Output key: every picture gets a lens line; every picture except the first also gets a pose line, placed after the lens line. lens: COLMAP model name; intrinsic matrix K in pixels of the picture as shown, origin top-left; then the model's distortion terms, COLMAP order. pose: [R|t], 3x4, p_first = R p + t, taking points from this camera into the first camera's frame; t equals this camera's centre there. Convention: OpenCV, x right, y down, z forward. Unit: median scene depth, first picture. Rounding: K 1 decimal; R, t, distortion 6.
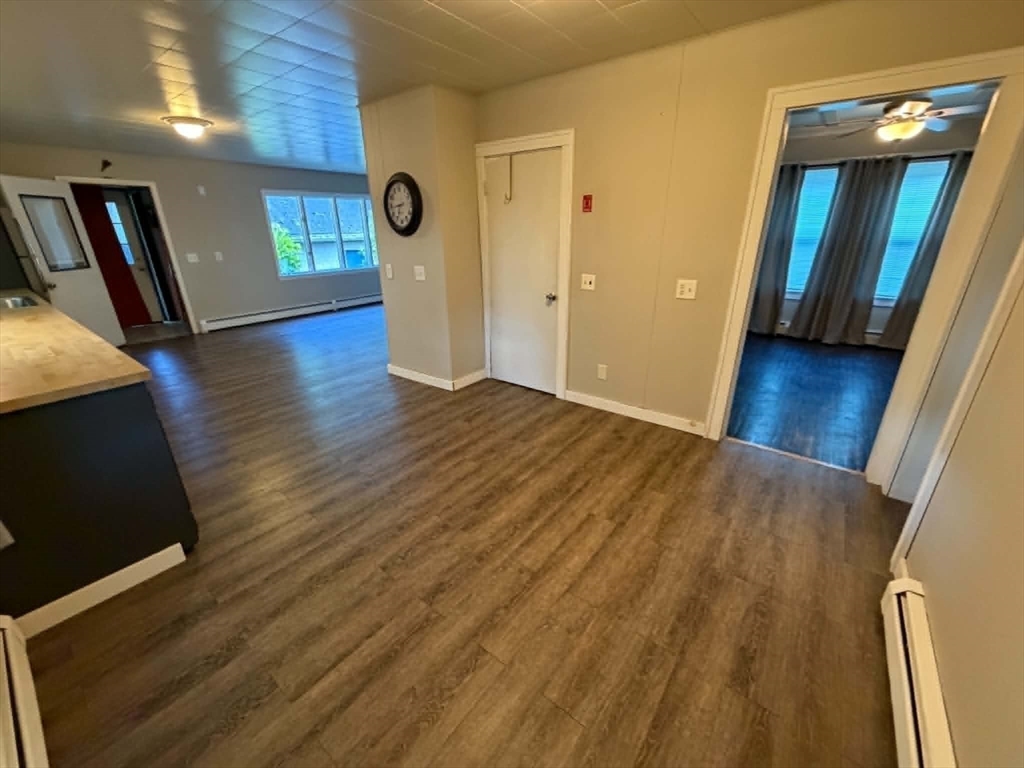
lens RADIAL K [[410.7, 0, 507.4], [0, 410.7, 384.4], [0, 0, 1]] dist [-0.000666, 0.000205]
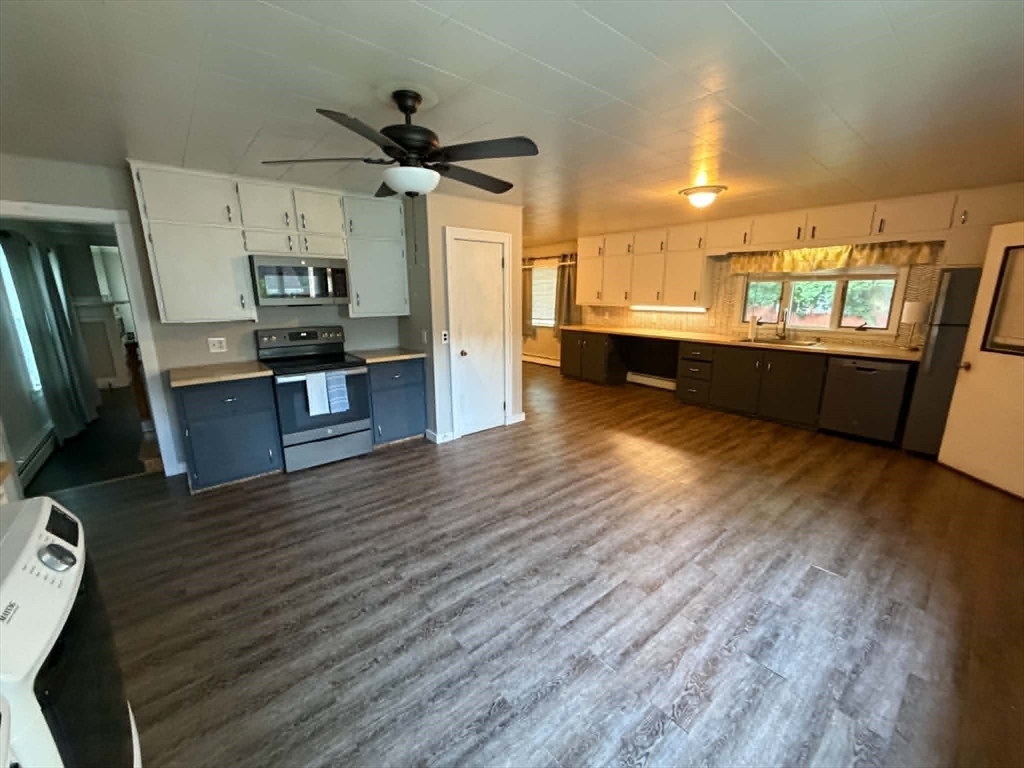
lens RADIAL K [[410.7, 0, 507.4], [0, 410.7, 384.4], [0, 0, 1]] dist [-0.000666, 0.000205]
pose [[-0.975389, -0.025023, 0.219069, -0.994870], [0.101194, 0.831922, 0.545587, -1.510728], [-0.195900, 0.554328, -0.808915, 3.835170]]
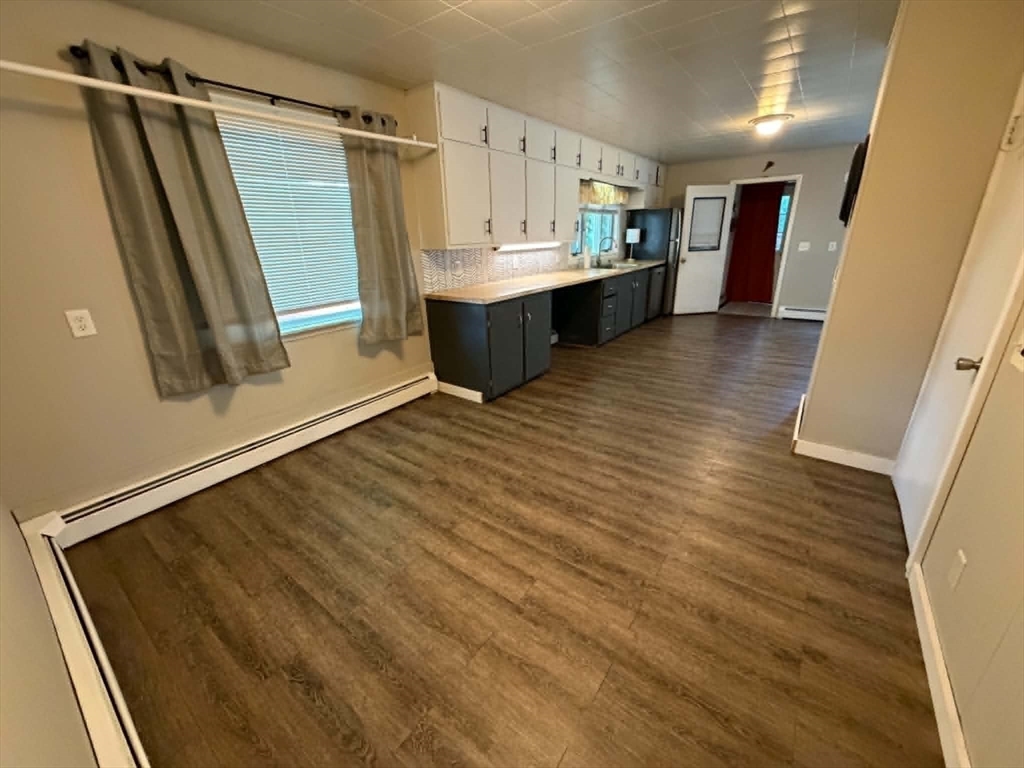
lens RADIAL K [[410.7, 0, 507.4], [0, 410.7, 384.4], [0, 0, 1]] dist [-0.000666, 0.000205]
pose [[0.018615, 0.359076, -0.933123, 0.841120], [-0.332959, 0.882240, 0.332853, -0.279927], [0.942758, 0.304496, 0.135980, 0.748624]]
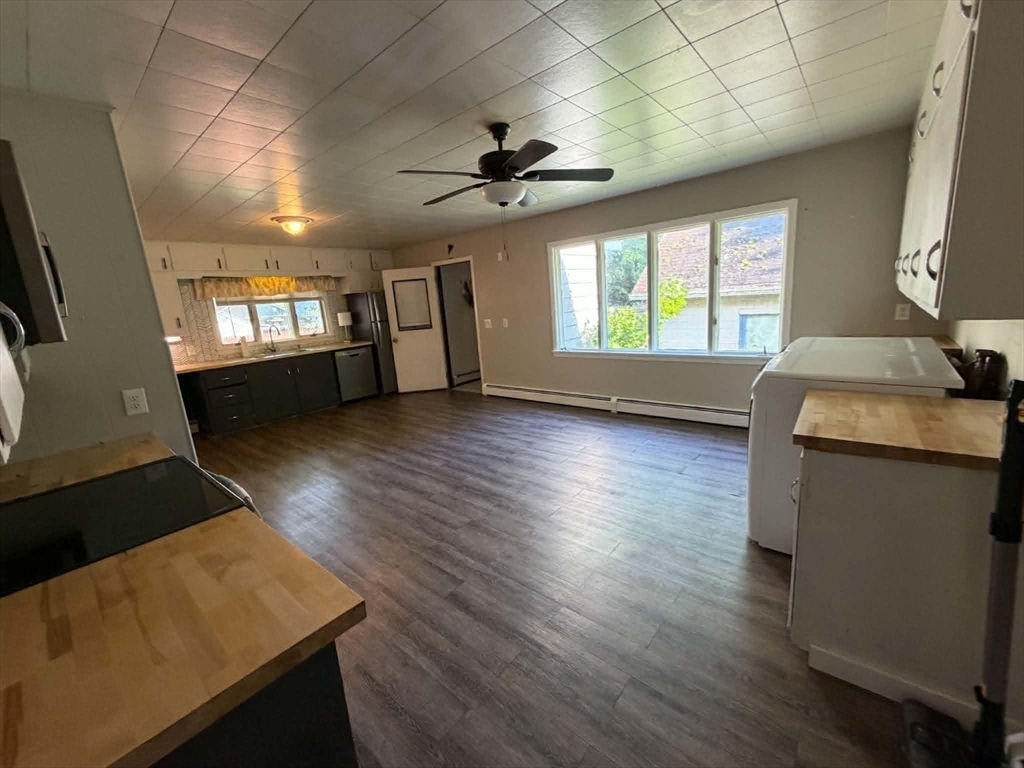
lens RADIAL K [[410.7, 0, 507.4], [0, 410.7, 384.4], [0, 0, 1]] dist [-0.000666, 0.000205]
pose [[-0.047675, 0.226704, -0.972796, 0.693422], [-0.283794, 0.930694, 0.230801, -1.168164], [0.957699, 0.287077, 0.019966, 3.000175]]
